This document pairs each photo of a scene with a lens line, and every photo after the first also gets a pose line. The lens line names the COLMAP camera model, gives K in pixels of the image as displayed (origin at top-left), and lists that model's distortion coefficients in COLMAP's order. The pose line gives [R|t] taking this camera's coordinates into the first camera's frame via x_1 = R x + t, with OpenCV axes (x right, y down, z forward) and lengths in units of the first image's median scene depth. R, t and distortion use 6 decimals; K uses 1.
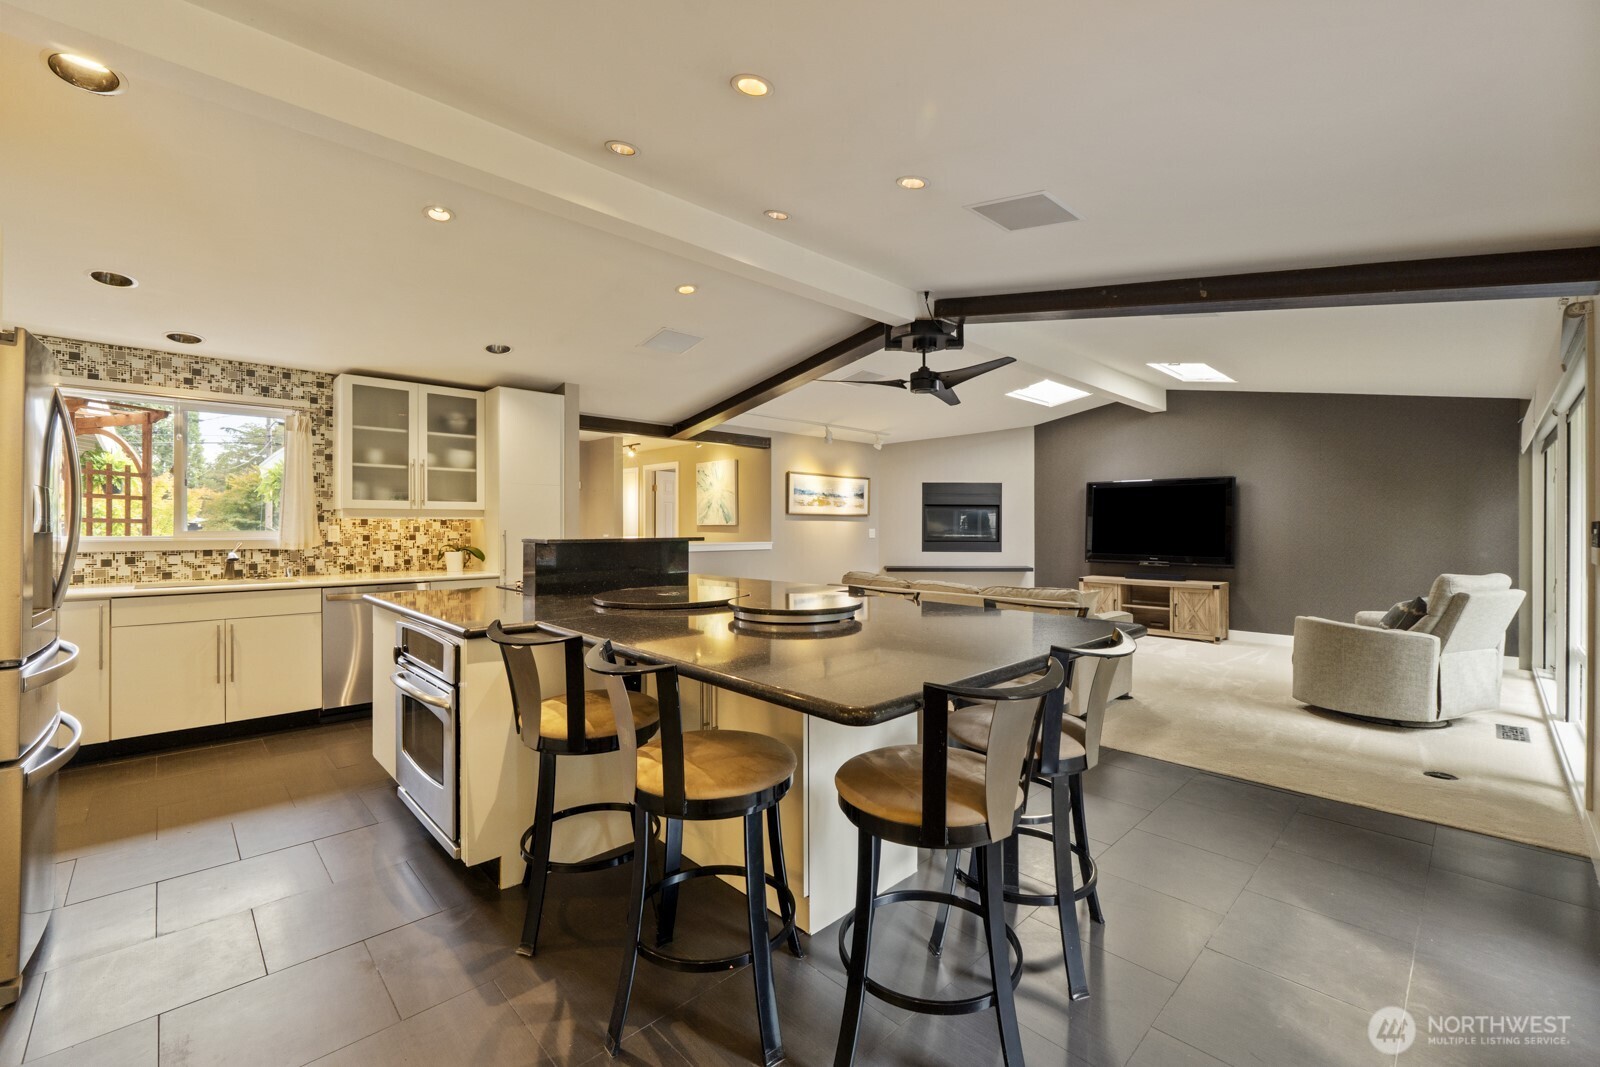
lens RADIAL K [[673.0, 0, 816.6], [0, 673.0, 527.5], [0, 0, 1]] dist [-0.010202, -0.000598]
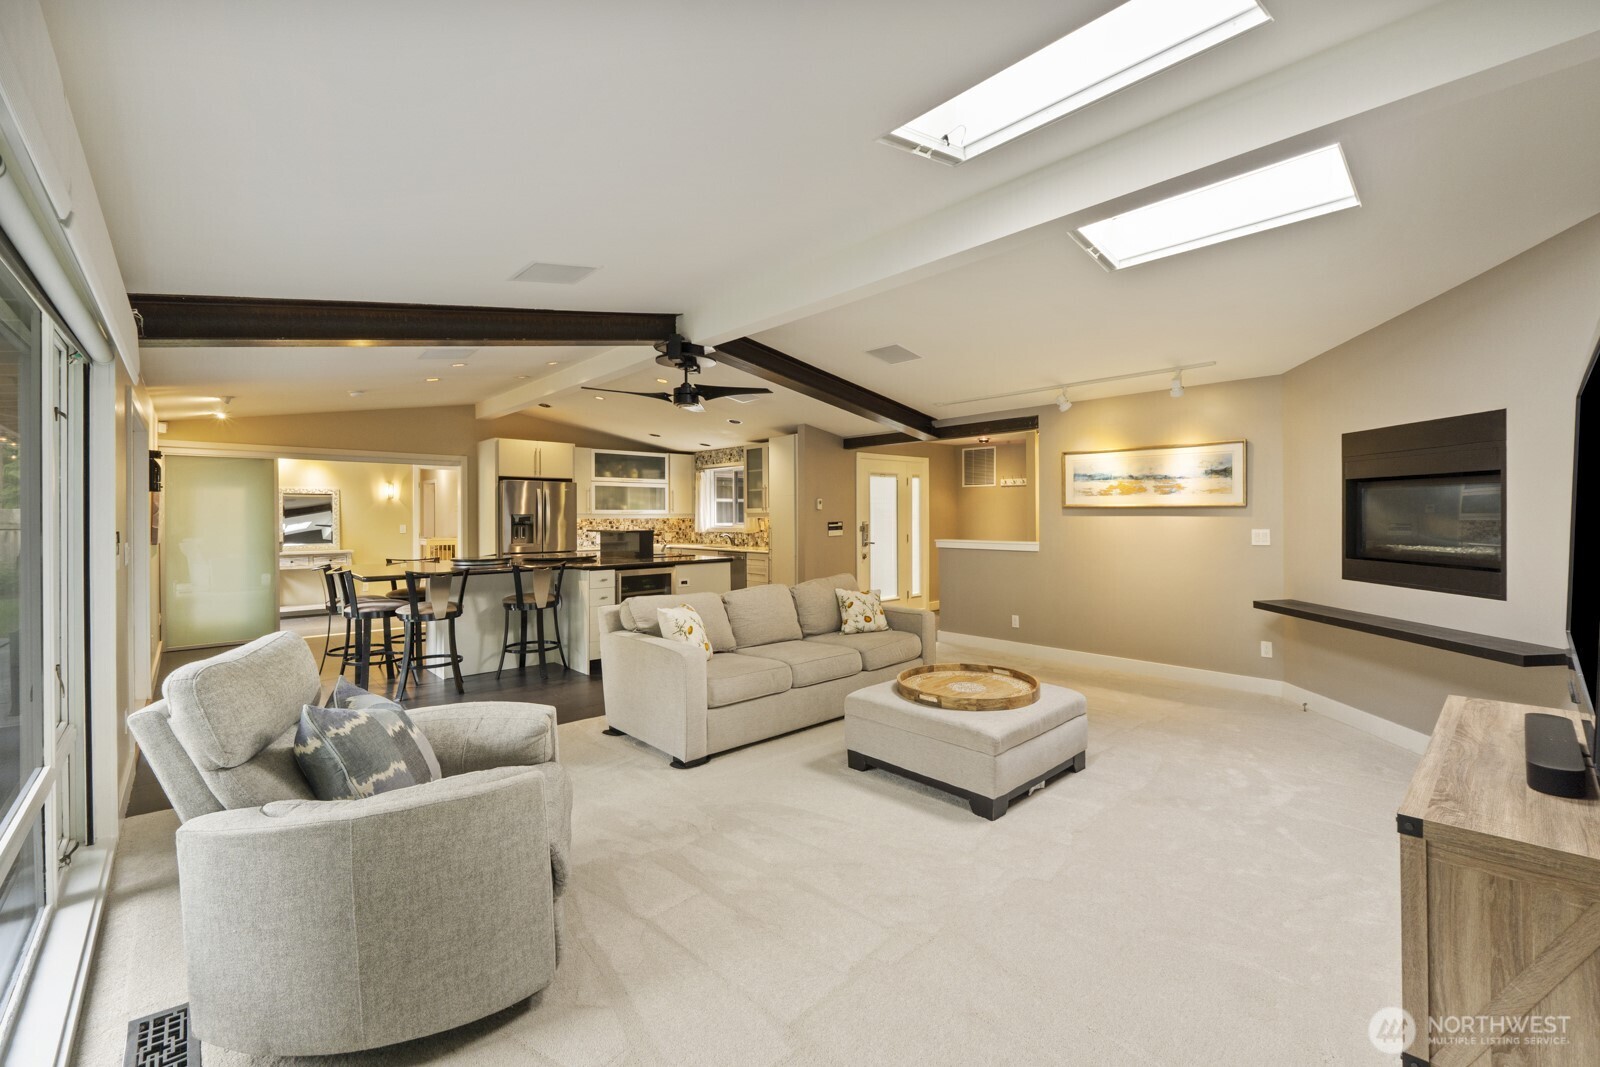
lens RADIAL K [[673.0, 0, 803.1], [0, 673.0, 522.5], [0, 0, 1]] dist [-0.010202, -0.000598]
pose [[-0.043476, 0.010140, -0.999003, 0.713705], [0.003850, 0.999943, 0.009982, -0.011543], [0.999047, -0.003412, -0.043513, 0.704250]]
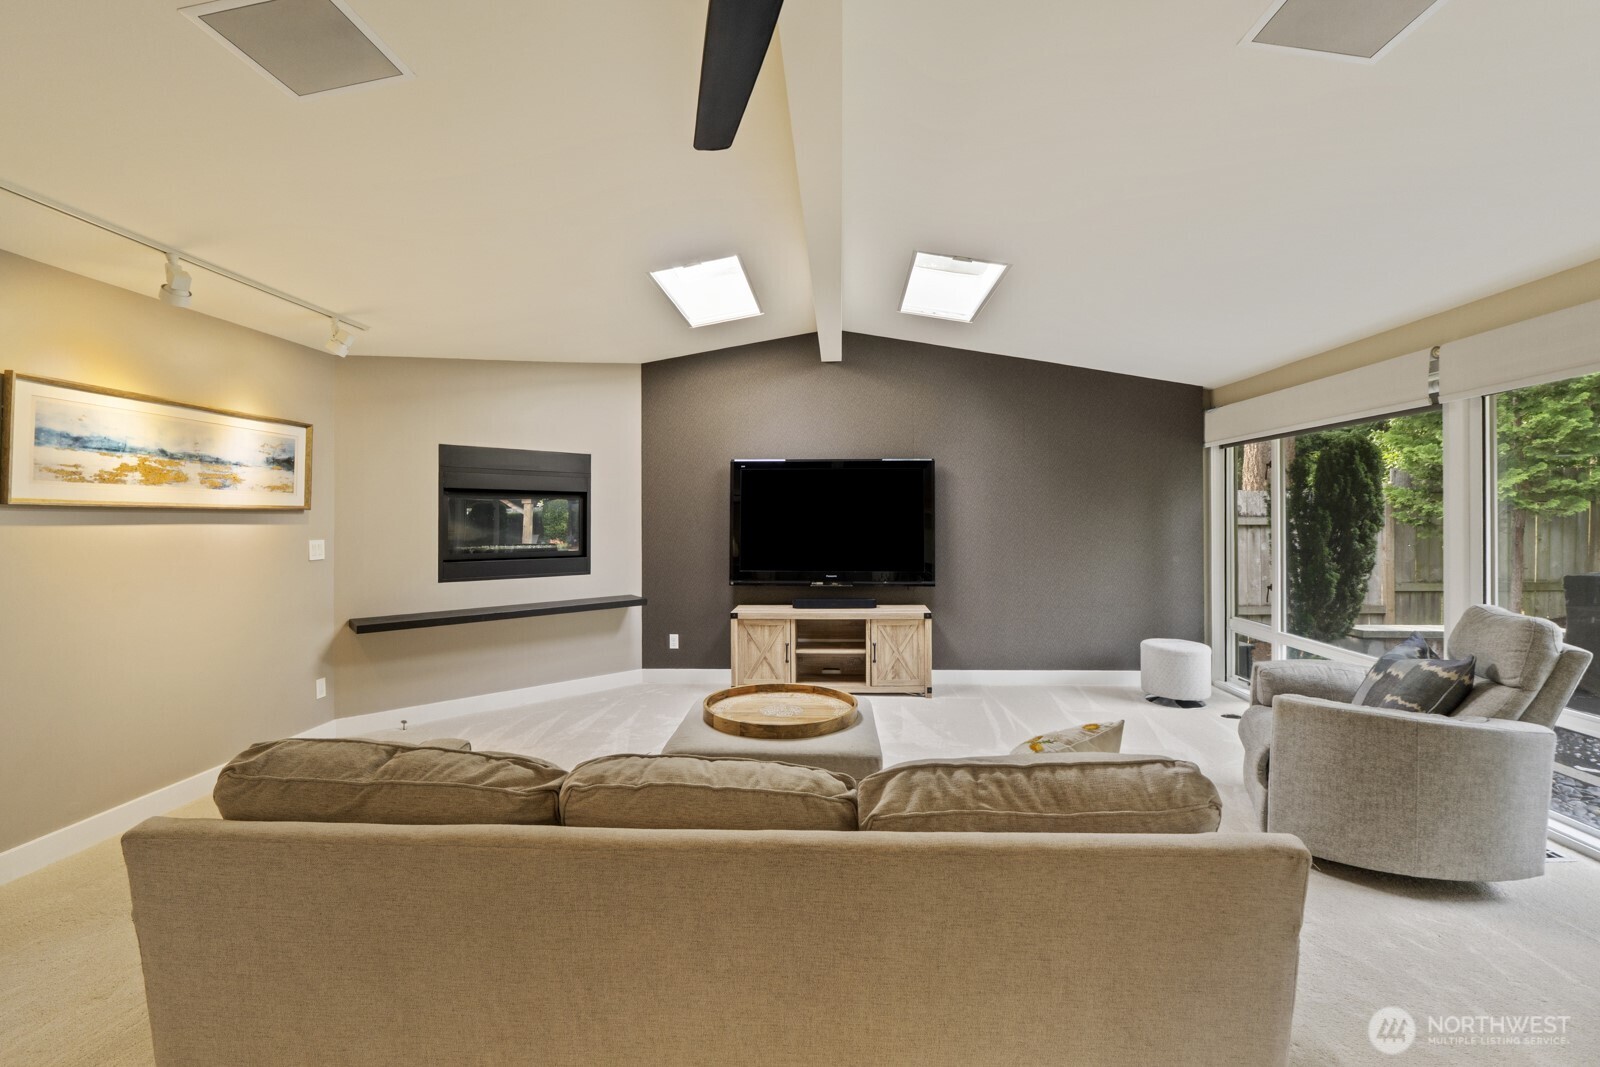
lens RADIAL K [[673.0, 0, 799.3], [0, 673.0, 522.9], [0, 0, 1]] dist [-0.010202, -0.000598]
pose [[0.739699, -0.009141, 0.672876, 0.022584], [0.004463, 0.999952, 0.008678, -0.012861], [-0.672924, -0.003416, 0.739704, 0.499793]]
